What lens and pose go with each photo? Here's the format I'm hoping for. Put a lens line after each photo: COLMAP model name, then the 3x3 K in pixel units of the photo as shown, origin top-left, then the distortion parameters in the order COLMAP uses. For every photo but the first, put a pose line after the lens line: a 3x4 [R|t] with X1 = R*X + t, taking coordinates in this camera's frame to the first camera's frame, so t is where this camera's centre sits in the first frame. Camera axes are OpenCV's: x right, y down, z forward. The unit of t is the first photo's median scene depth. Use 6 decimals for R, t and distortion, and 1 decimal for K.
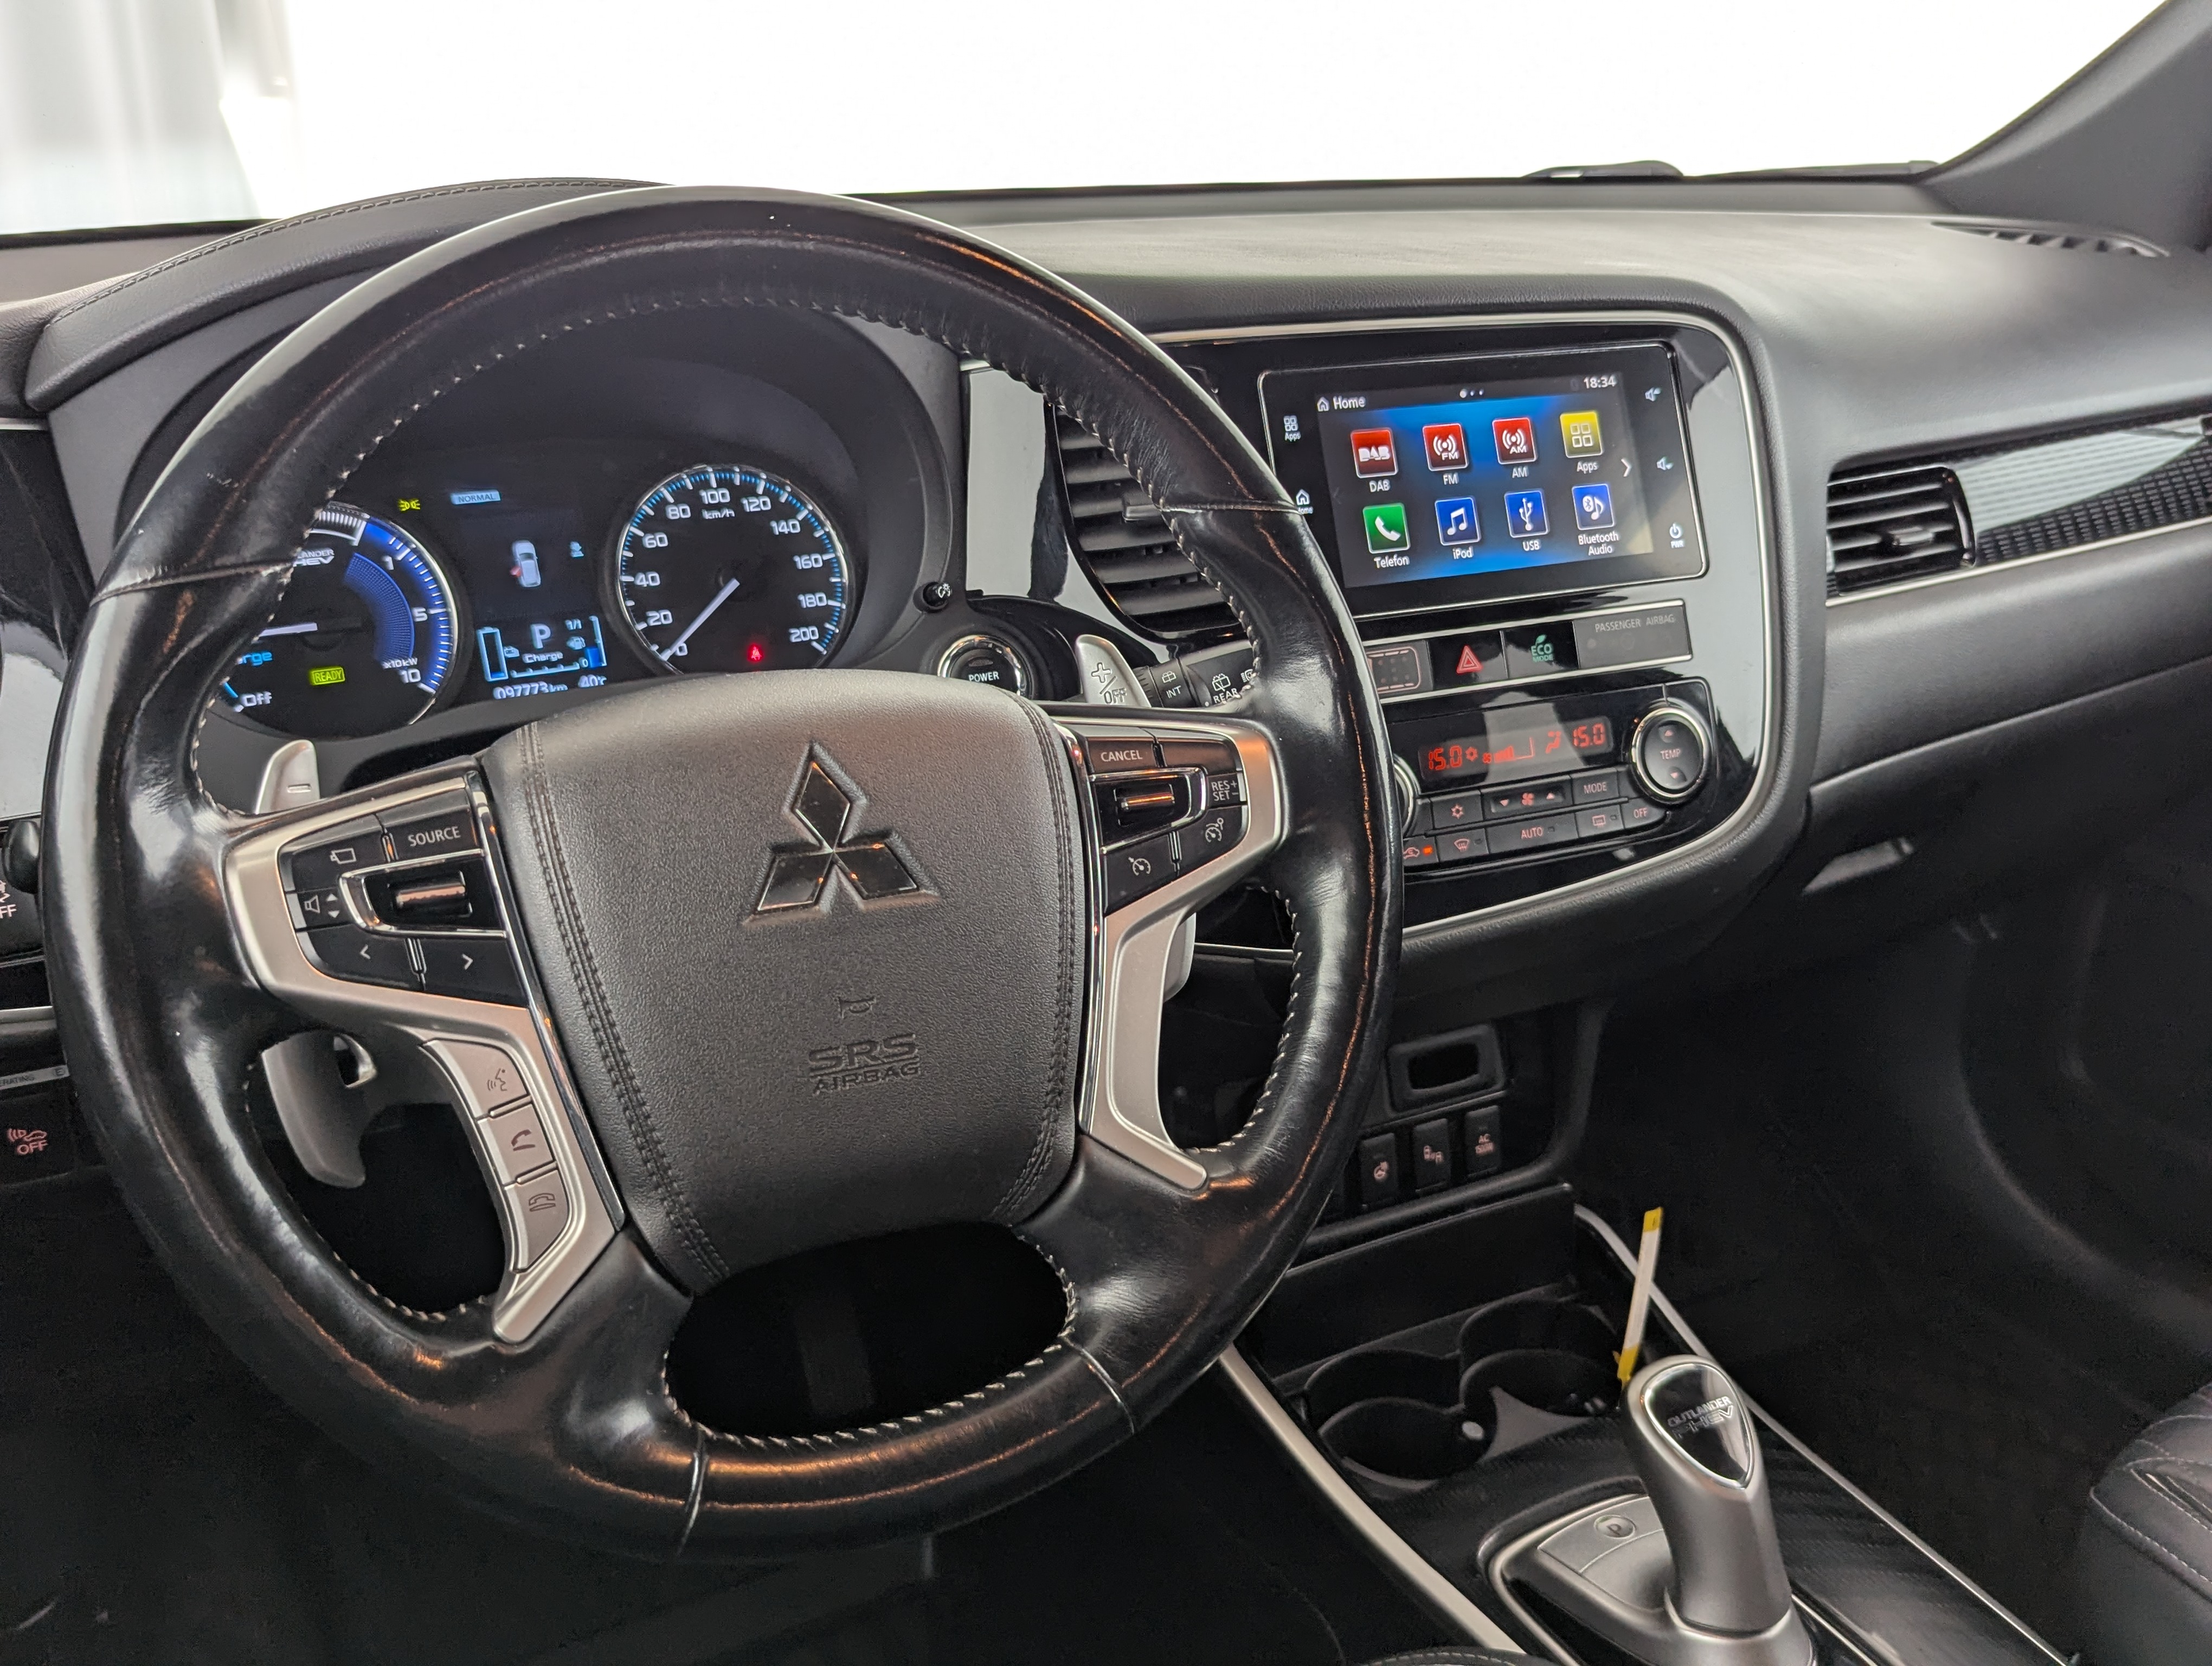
lens RADIAL K [[1969.6, 0, 1106.7], [0, 1969.6, 823.9], [0, 0, 1]] dist [0.027447, -0.024584]
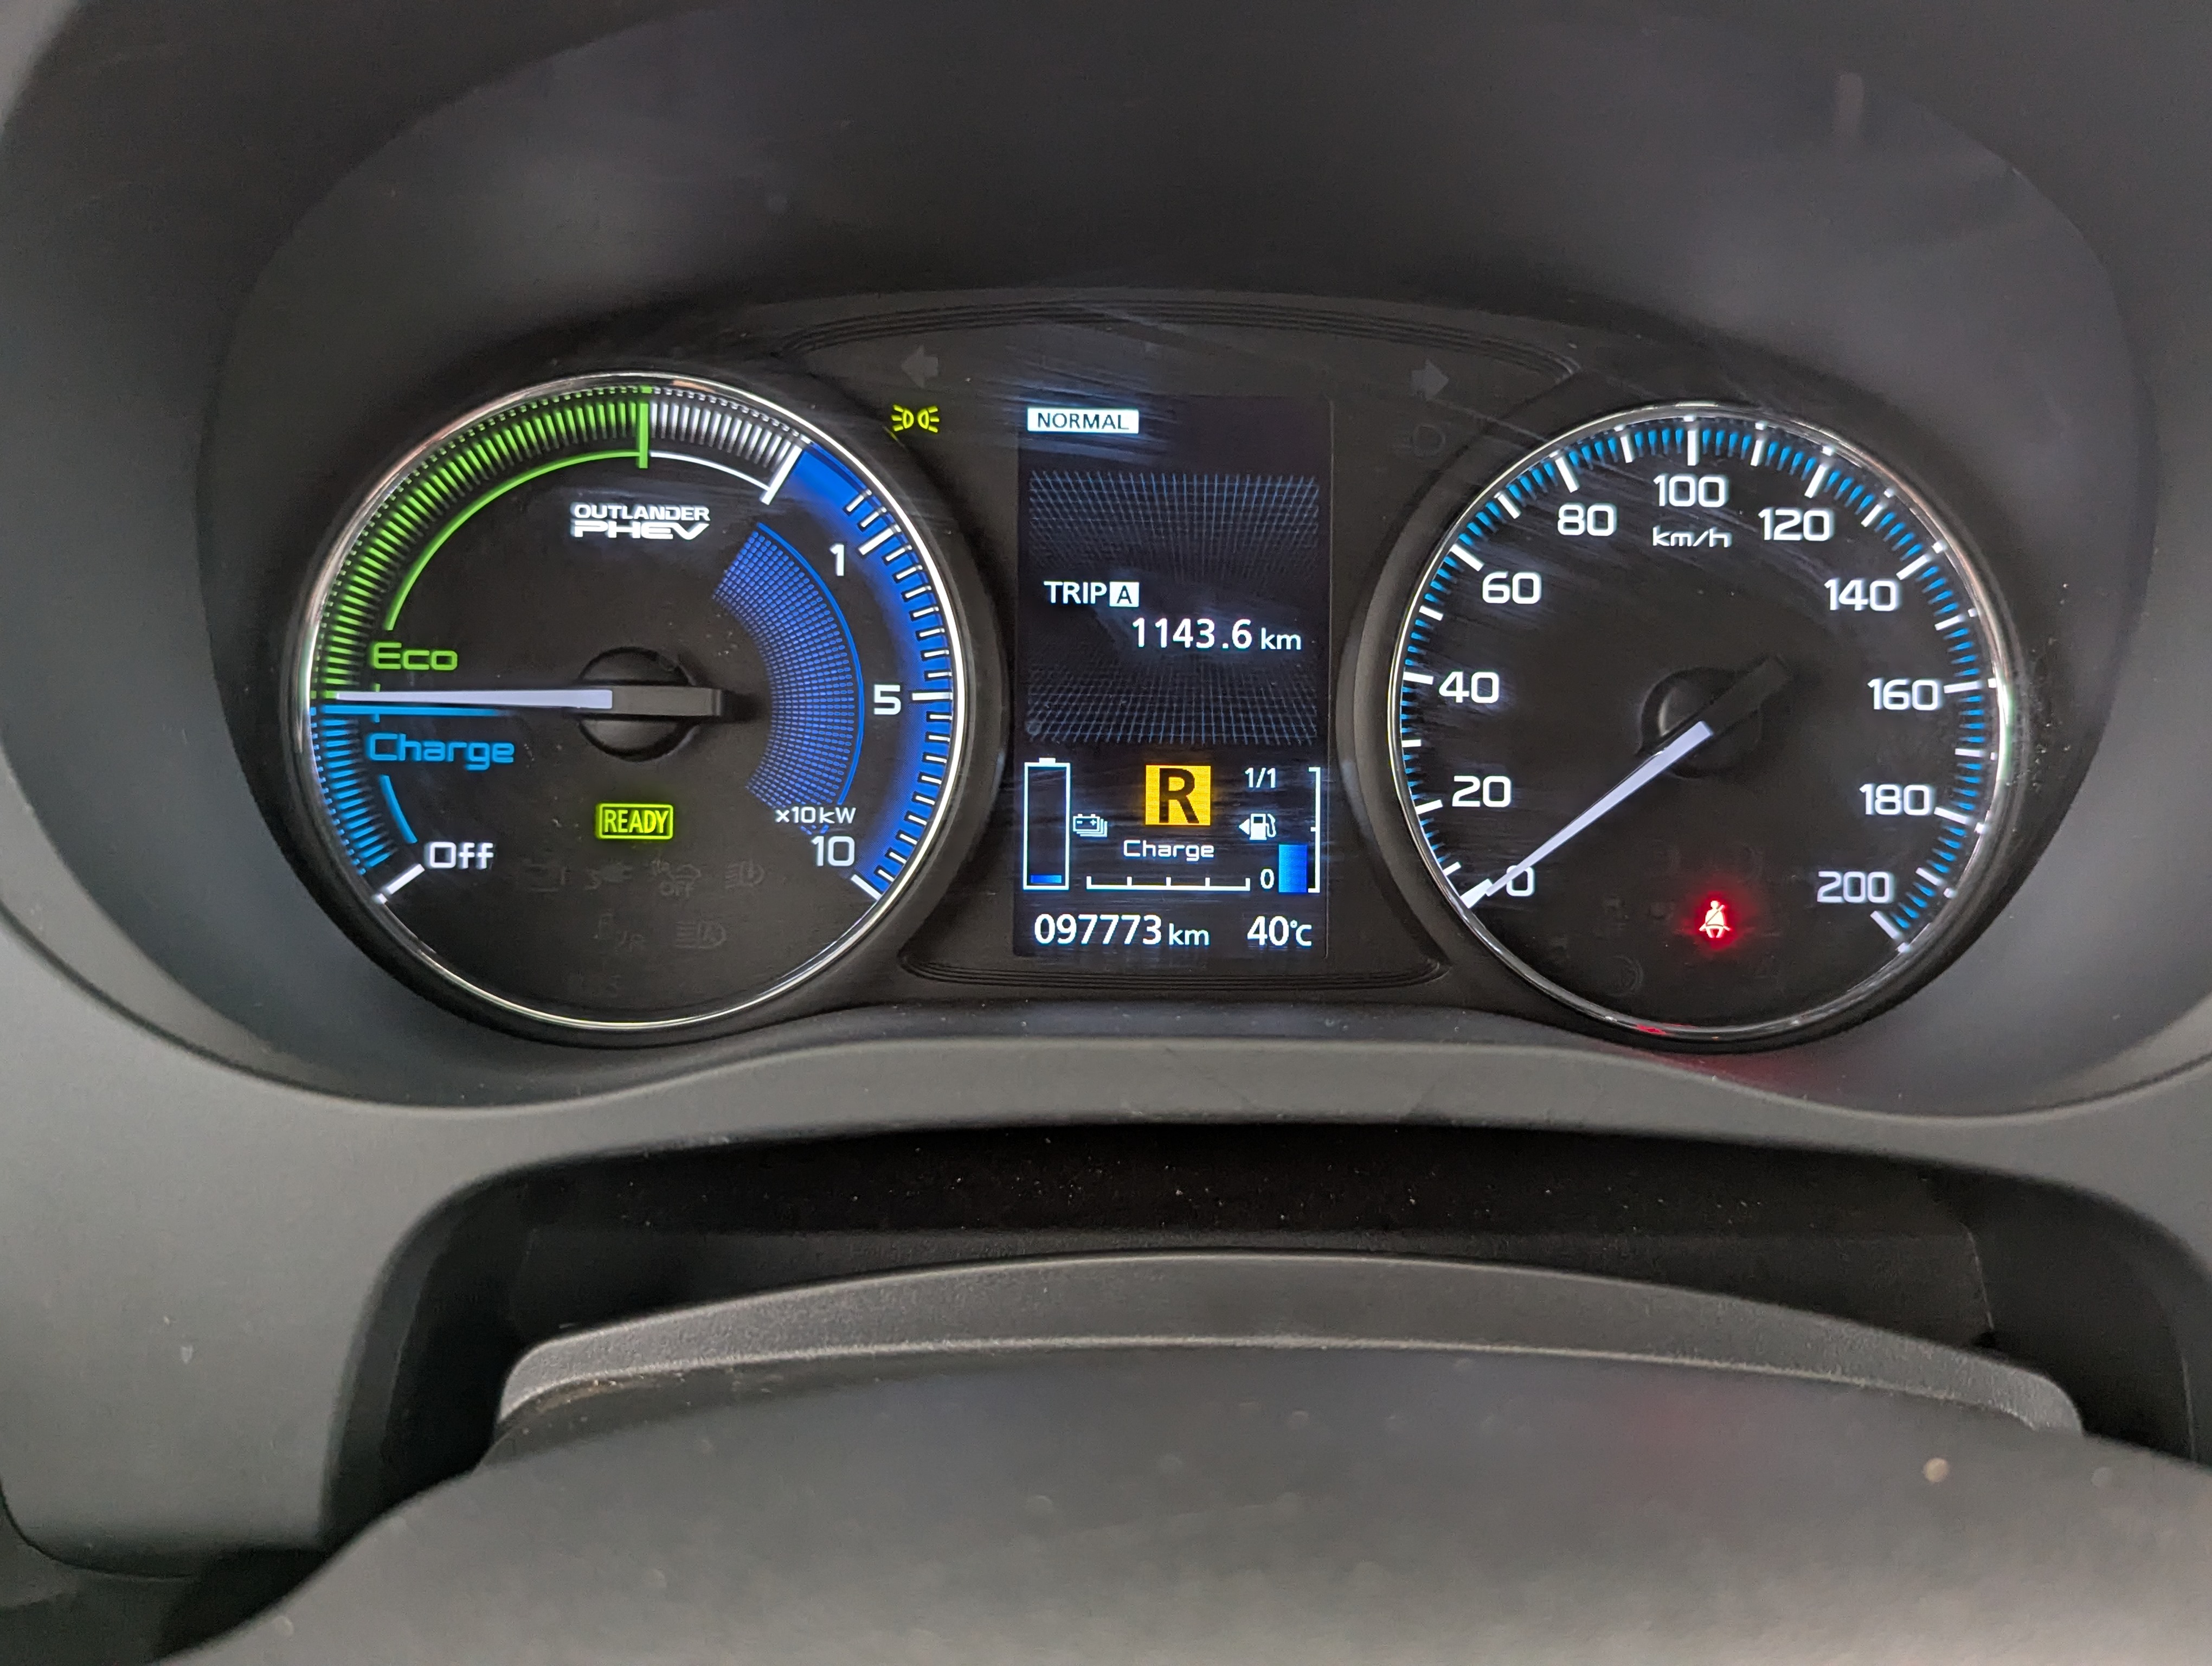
lens RADIAL K [[1969.6, 0, 1099.7], [0, 1969.6, 844.7], [0, 0, 1]] dist [0.027447, -0.024584]
pose [[0.906699, 0.190306, -0.376405, -0.151348], [-0.183765, 0.981509, 0.053579, -0.102899], [0.379641, 0.020590, 0.924905, 0.633158]]
